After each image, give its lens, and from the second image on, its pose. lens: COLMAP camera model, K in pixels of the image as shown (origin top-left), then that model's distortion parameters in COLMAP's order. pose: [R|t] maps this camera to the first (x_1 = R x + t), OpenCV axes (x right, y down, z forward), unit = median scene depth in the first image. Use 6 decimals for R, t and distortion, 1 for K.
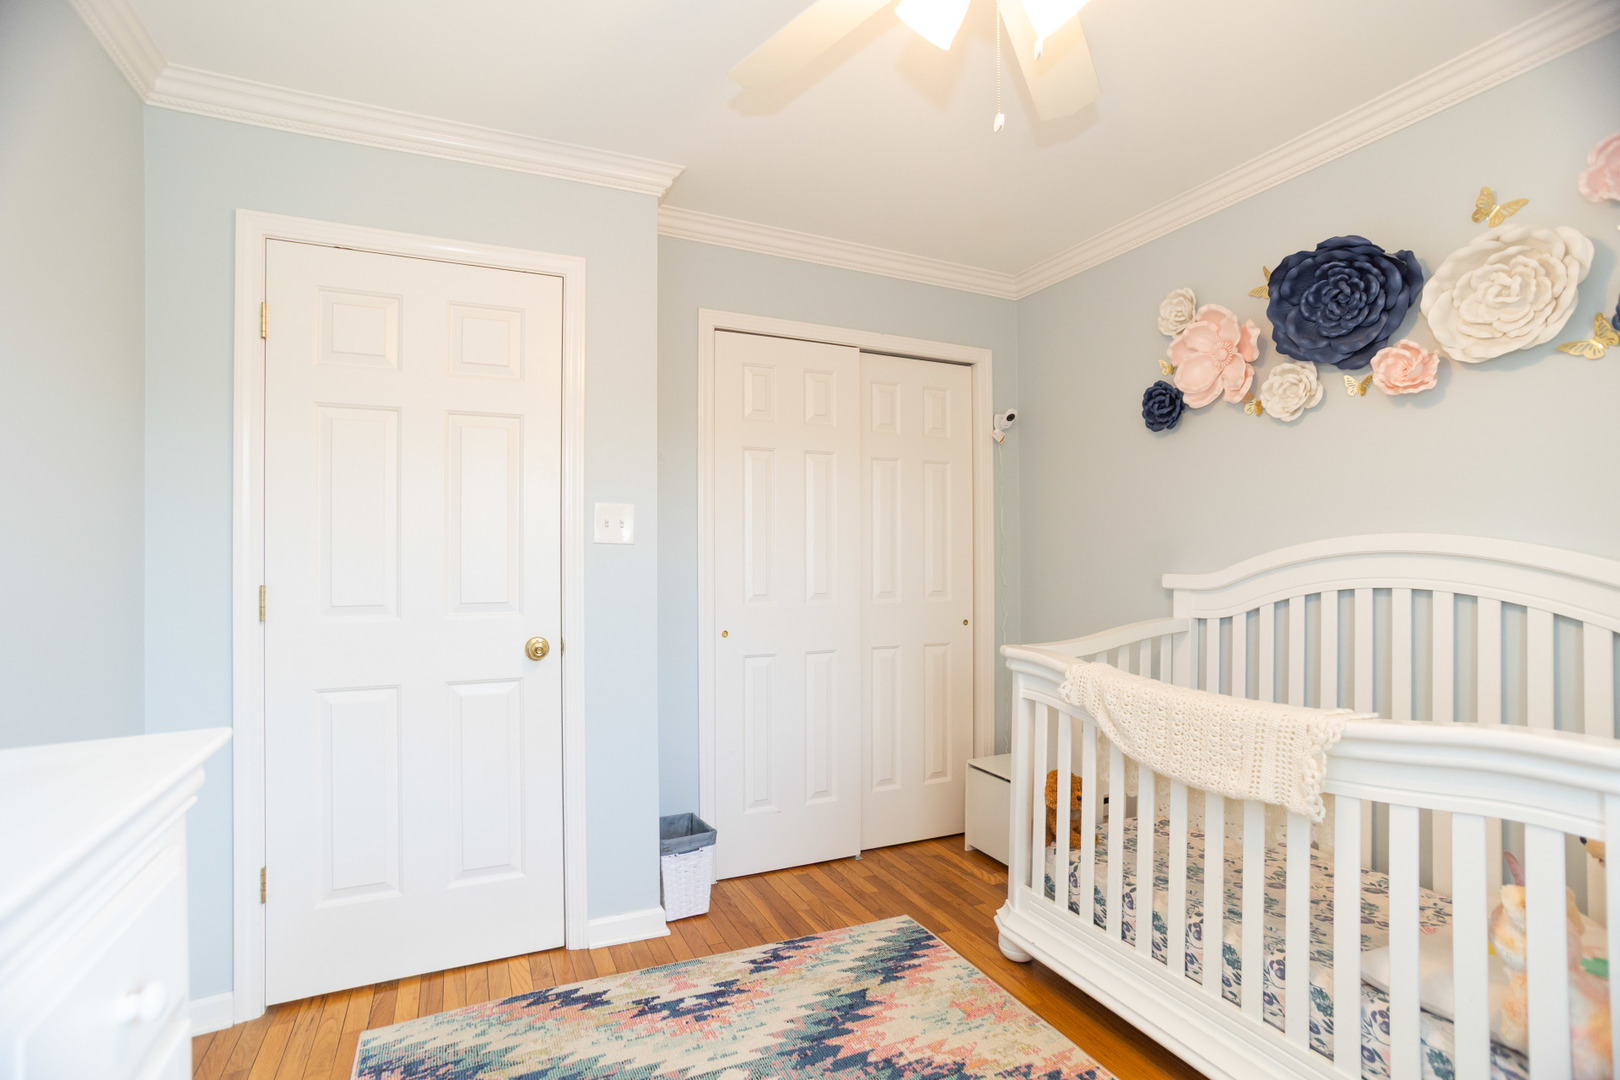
lens RADIAL K [[770.1, 0, 801.0], [0, 770.1, 541.4], [0, 0, 1]] dist [-0.080468, 0.045722]
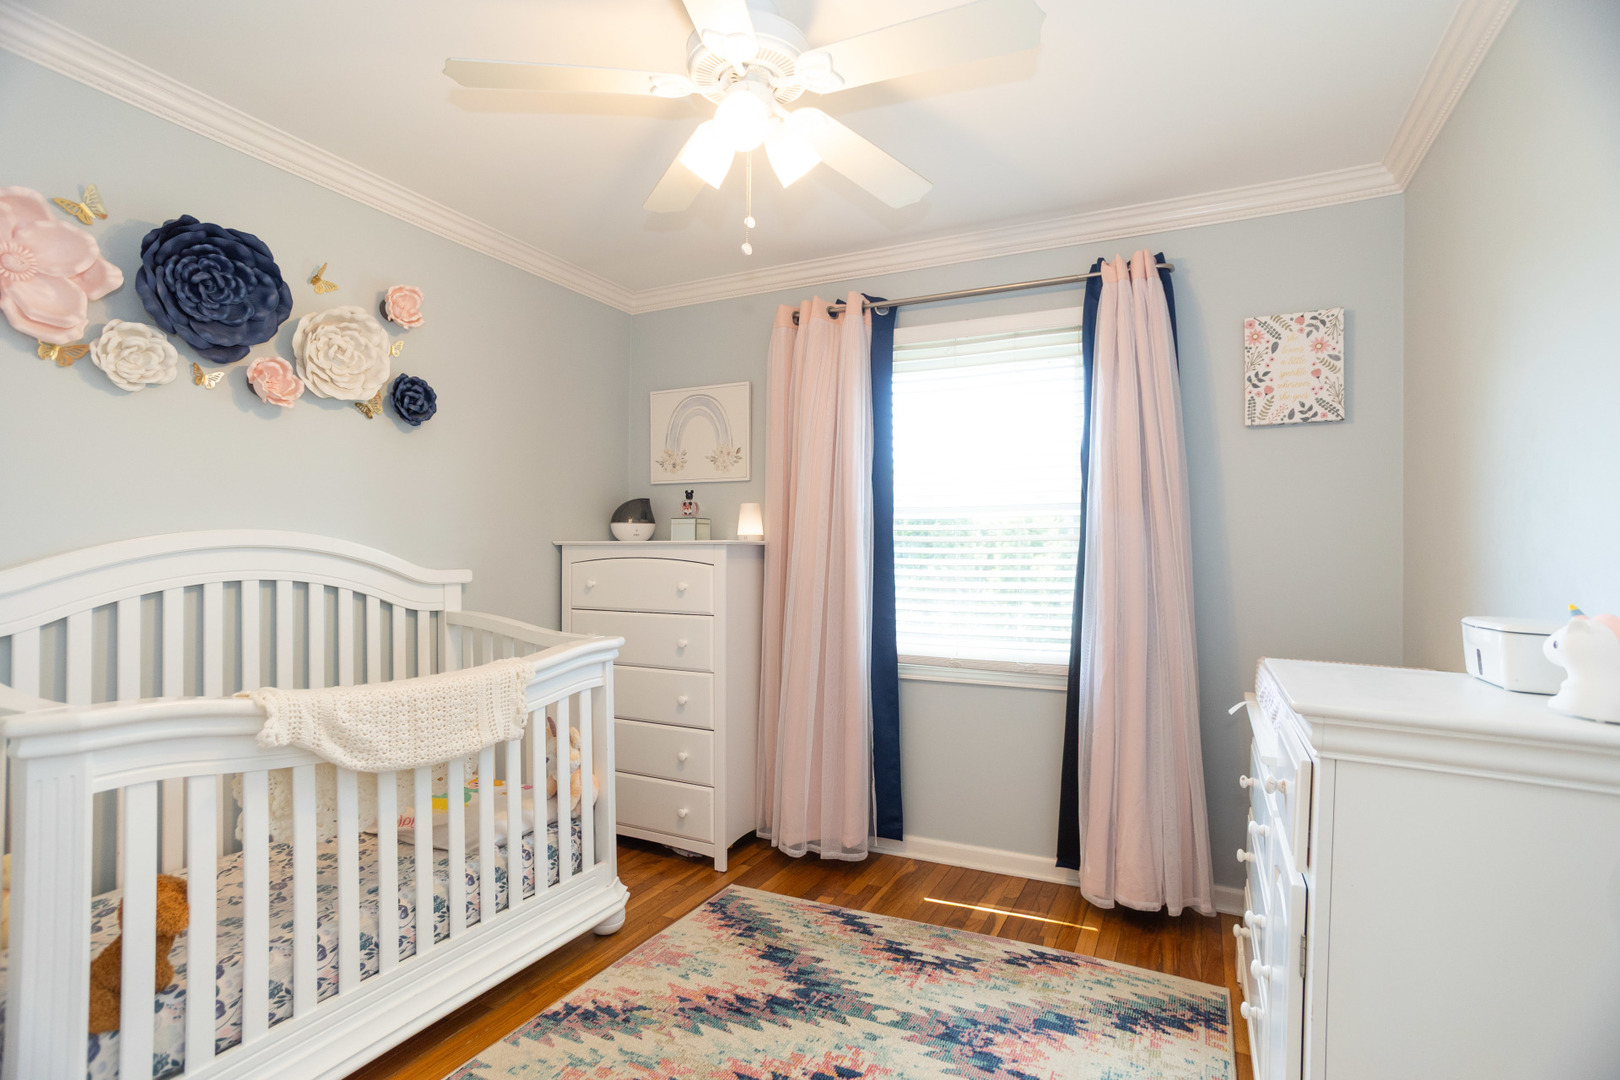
lens RADIAL K [[770.1, 0, 801.0], [0, 770.1, 541.4], [0, 0, 1]] dist [-0.080468, 0.045722]
pose [[-0.588822, 0.012327, 0.808169, -0.583586], [-0.006642, 0.999776, -0.020088, 0.024862], [-0.808236, -0.017196, -0.588608, 1.085884]]
